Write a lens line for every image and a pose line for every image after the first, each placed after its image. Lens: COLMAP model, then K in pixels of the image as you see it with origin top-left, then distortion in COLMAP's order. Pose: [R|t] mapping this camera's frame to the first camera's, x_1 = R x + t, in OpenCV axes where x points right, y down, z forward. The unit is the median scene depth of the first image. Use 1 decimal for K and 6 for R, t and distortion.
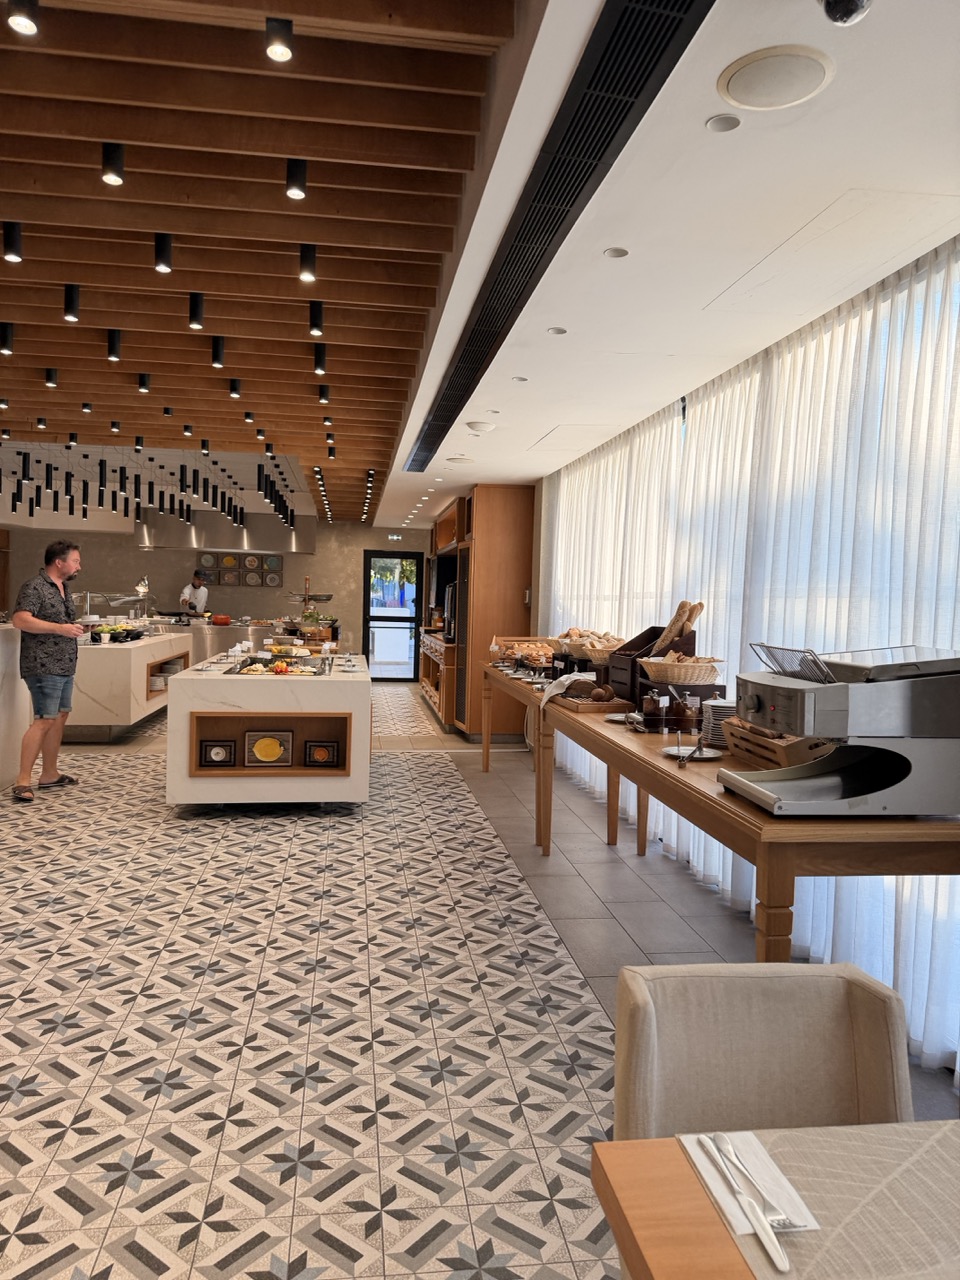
lens RADIAL K [[906.6, 0, 480.0], [0, 906.6, 640.0], [0, 0, 1]] dist [0.145004, -0.207373]
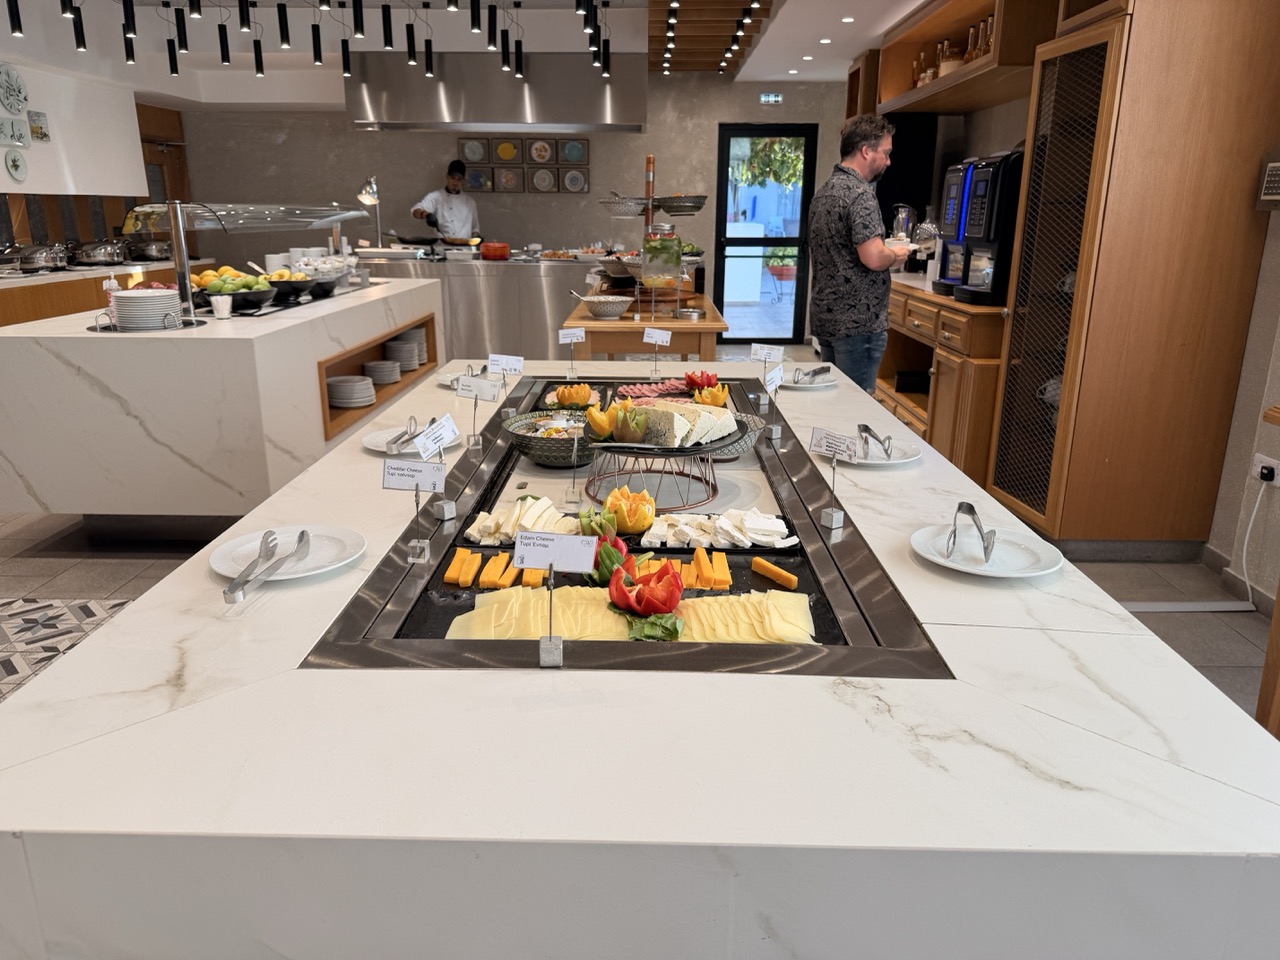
lens RADIAL K [[906.6, 0, 640.0], [0, 906.6, 480.0], [0, 0, 1]] dist [0.145004, -0.207373]
pose [[0.987830, 0.021172, -0.154092, -0.083308], [0.015754, 0.971978, 0.234542, -0.013915], [0.154740, -0.234115, 0.959815, 0.362946]]
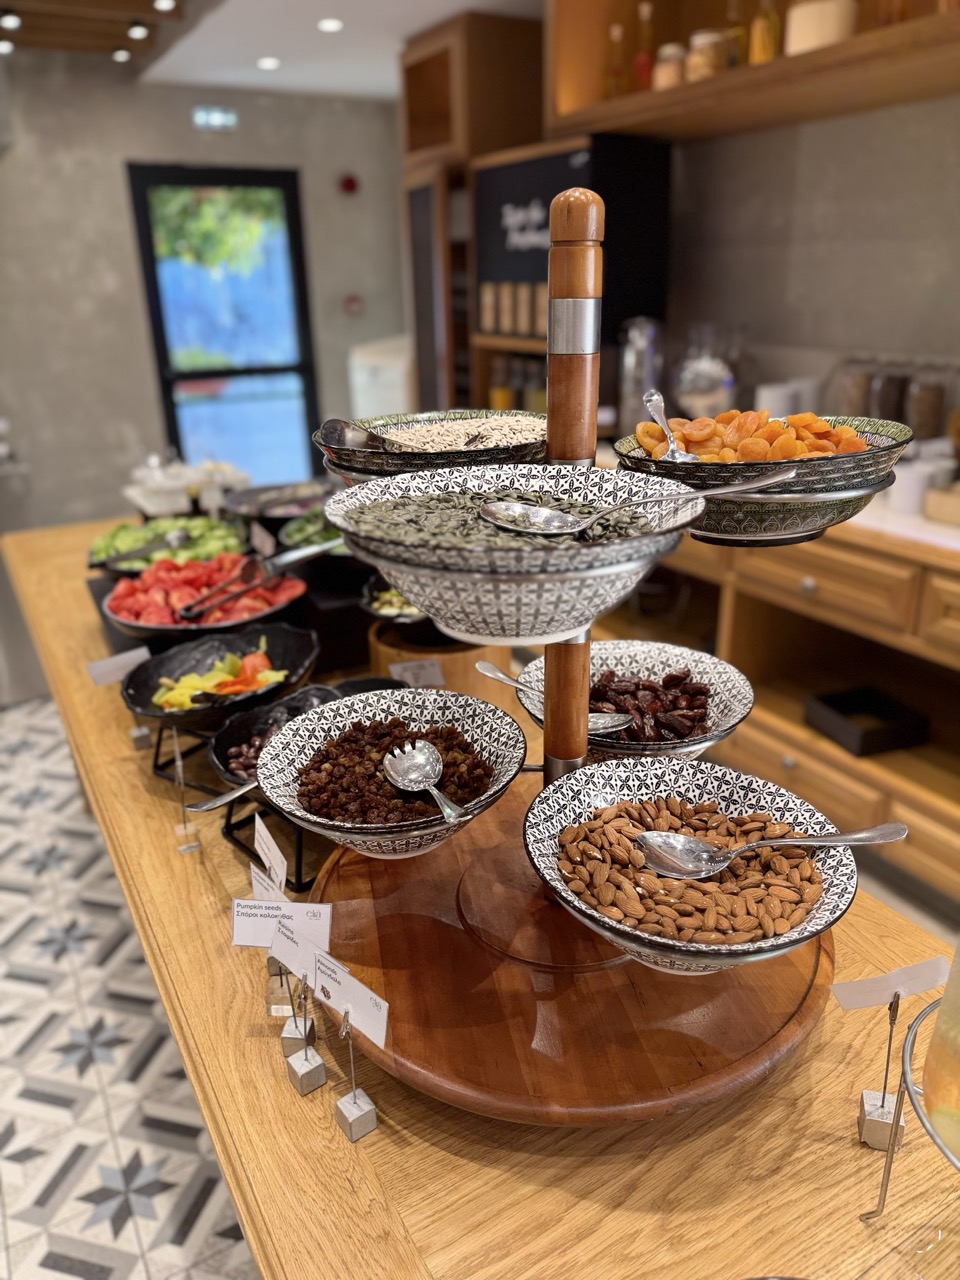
lens RADIAL K [[881.3, 0, 480.0], [0, 881.3, 640.0], [0, 0, 1]] dist [-0.004379, -0.000900]
pose [[0.926362, -0.186231, 0.327369, -0.150612], [0.060801, 0.931743, 0.357993, -0.046322], [-0.371693, -0.311727, 0.874454, 0.651914]]
